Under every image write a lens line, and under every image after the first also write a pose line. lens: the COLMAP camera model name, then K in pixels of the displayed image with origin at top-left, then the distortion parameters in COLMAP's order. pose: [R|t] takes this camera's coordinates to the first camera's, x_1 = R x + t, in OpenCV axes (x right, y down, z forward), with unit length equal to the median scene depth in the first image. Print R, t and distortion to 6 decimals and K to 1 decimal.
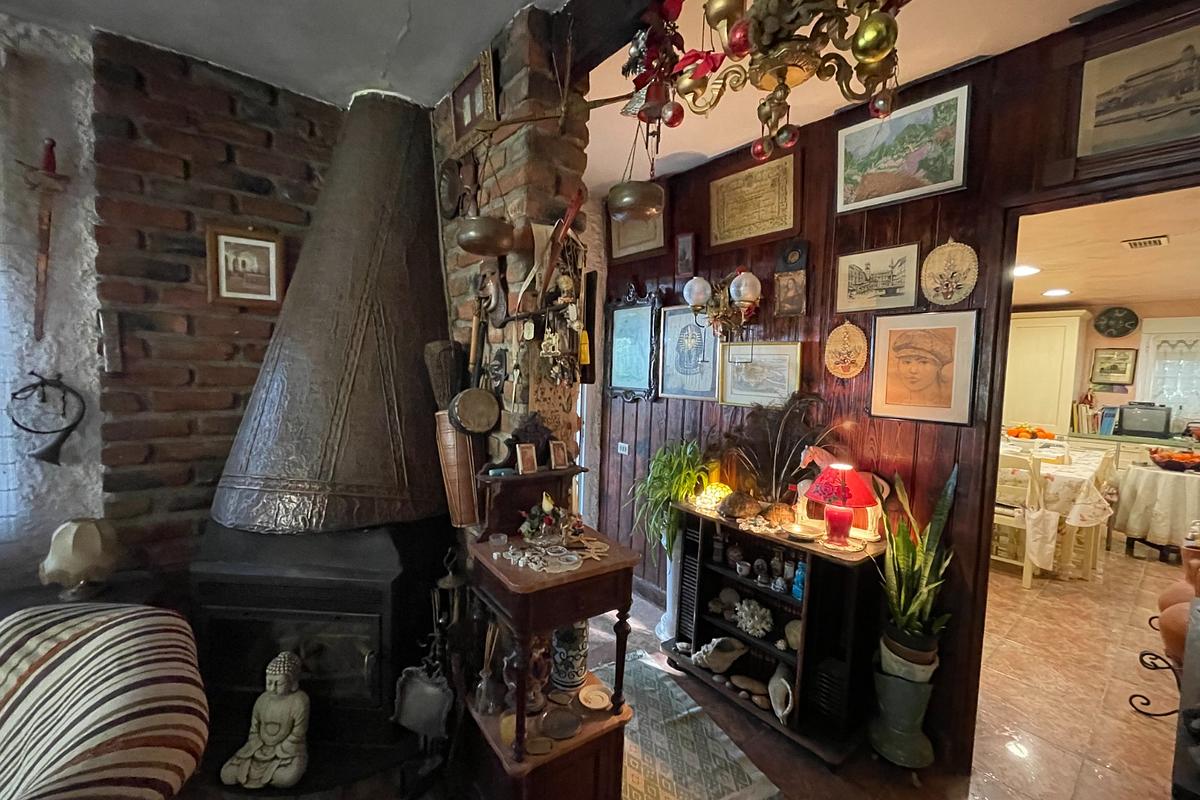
lens RADIAL K [[483.4, 0, 599.5], [0, 483.4, 396.7], [0, 0, 1]] dist [-0.001935, -0.000659]
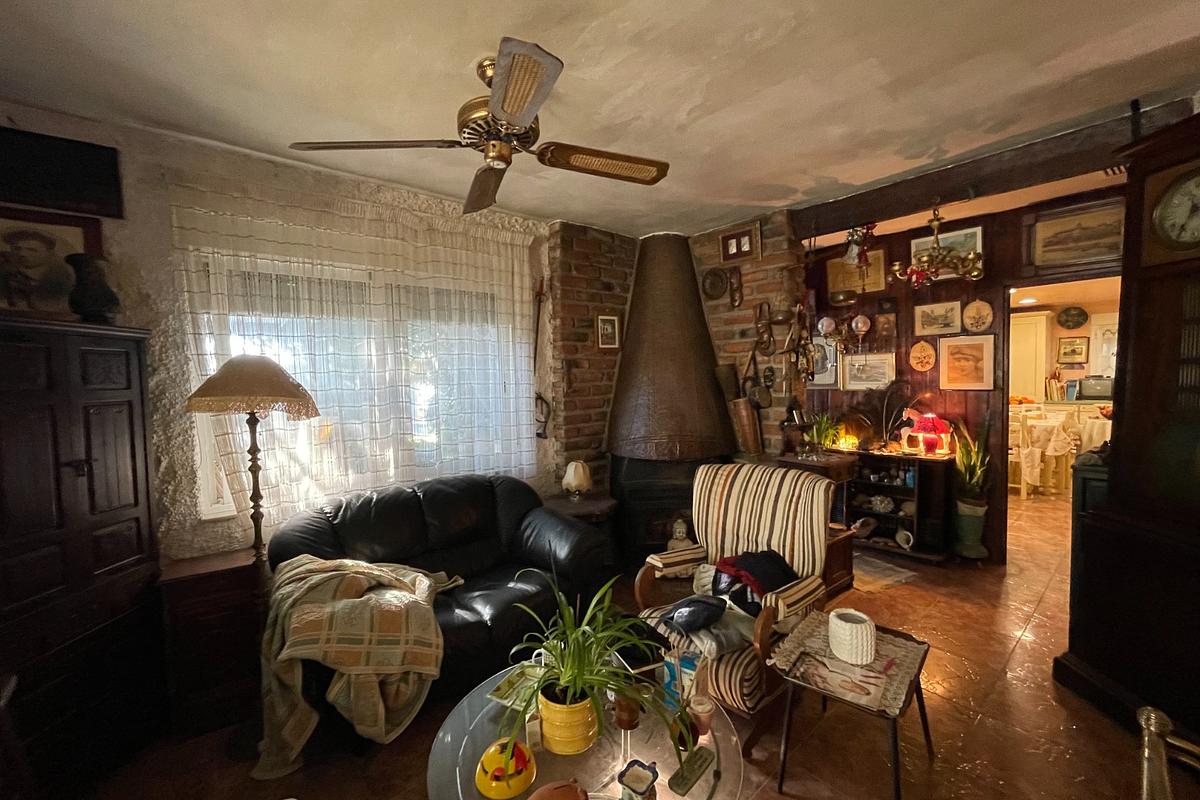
lens RADIAL K [[483.4, 0, 598.4], [0, 483.4, 397.6], [0, 0, 1]] dist [-0.001935, -0.000659]
pose [[0.997810, -0.061419, 0.024553, -0.752853], [0.061720, 0.998025, -0.011715, 0.008409], [-0.023785, 0.013204, 0.999630, -0.789177]]
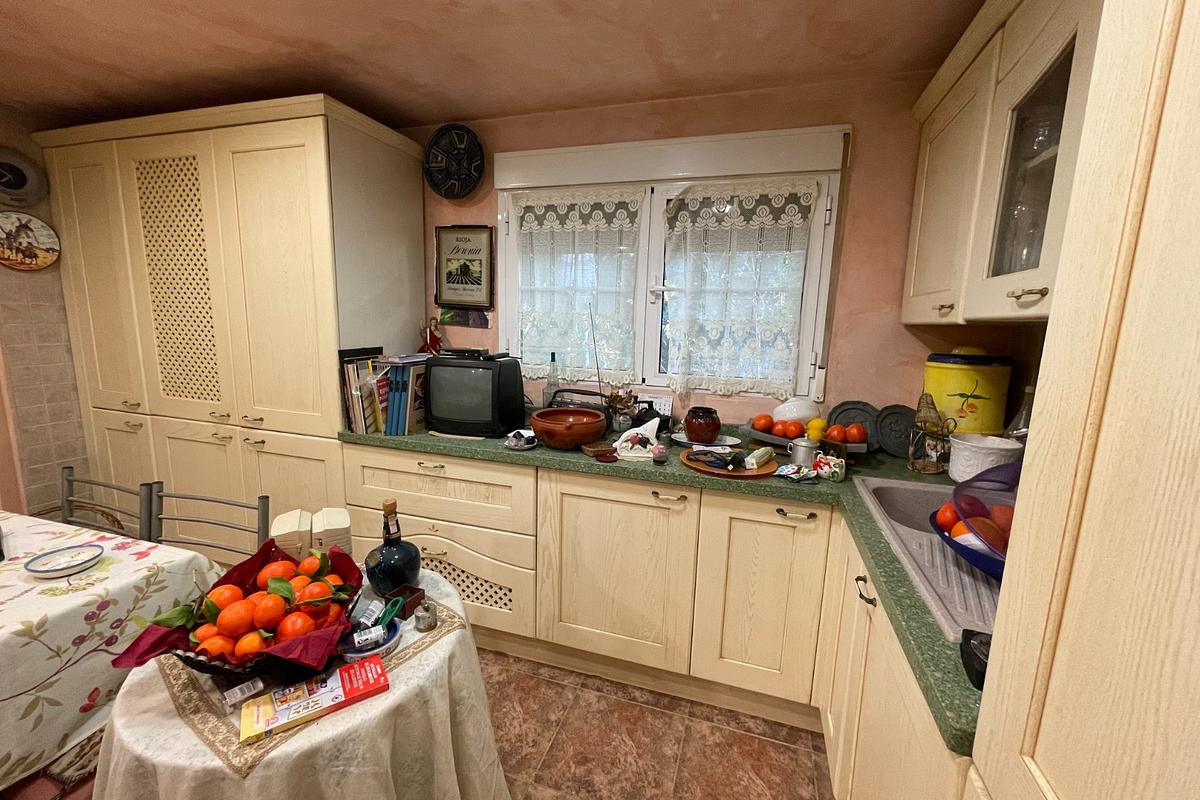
lens RADIAL K [[483.4, 0, 598.1], [0, 483.4, 398.7], [0, 0, 1]] dist [-0.001935, -0.000659]
pose [[0.835671, -0.100327, 0.539989, 2.239249], [0.030862, 0.990199, 0.136212, 0.001211], [-0.548362, -0.097164, 0.830577, 1.332045]]
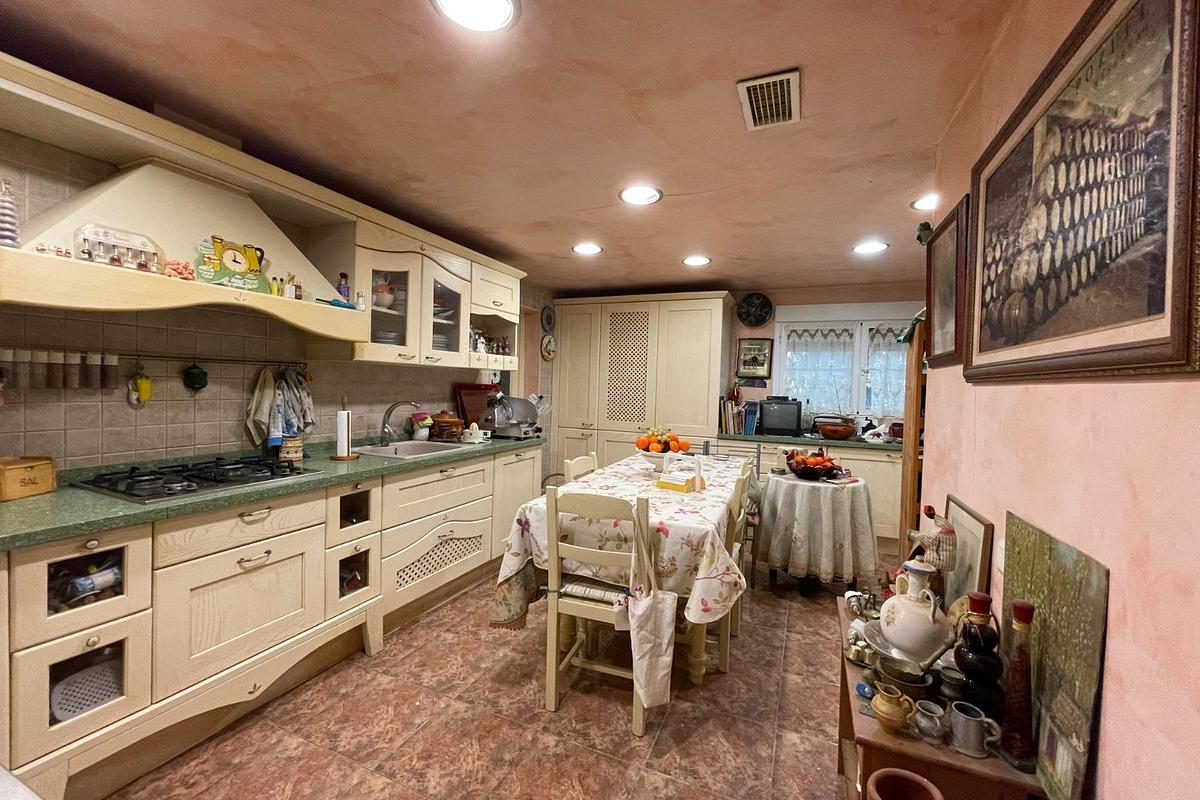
lens RADIAL K [[483.4, 0, 594.4], [0, 483.4, 397.4], [0, 0, 1]] dist [-0.001935, -0.000659]
pose [[0.886339, -0.022919, 0.462468, 0.918480], [0.029784, 0.999528, -0.007548, 0.022097], [-0.462077, 0.020464, 0.886604, 0.811723]]
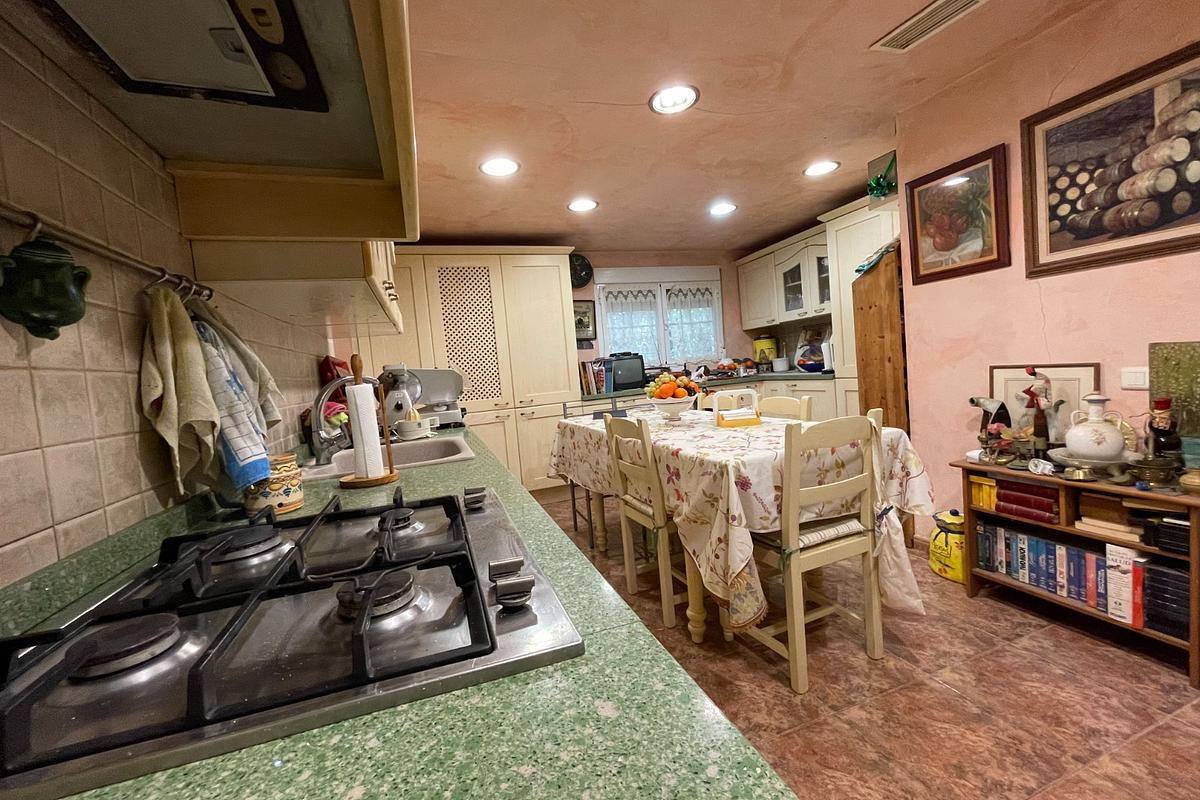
lens RADIAL K [[483.4, 0, 593.1], [0, 483.4, 396.8], [0, 0, 1]] dist [-0.001935, -0.000659]
pose [[0.326594, -0.120411, 0.937463, 0.492009], [0.153830, 0.985399, 0.072977, 0.041318], [-0.932562, 0.120377, 0.340348, 1.668945]]
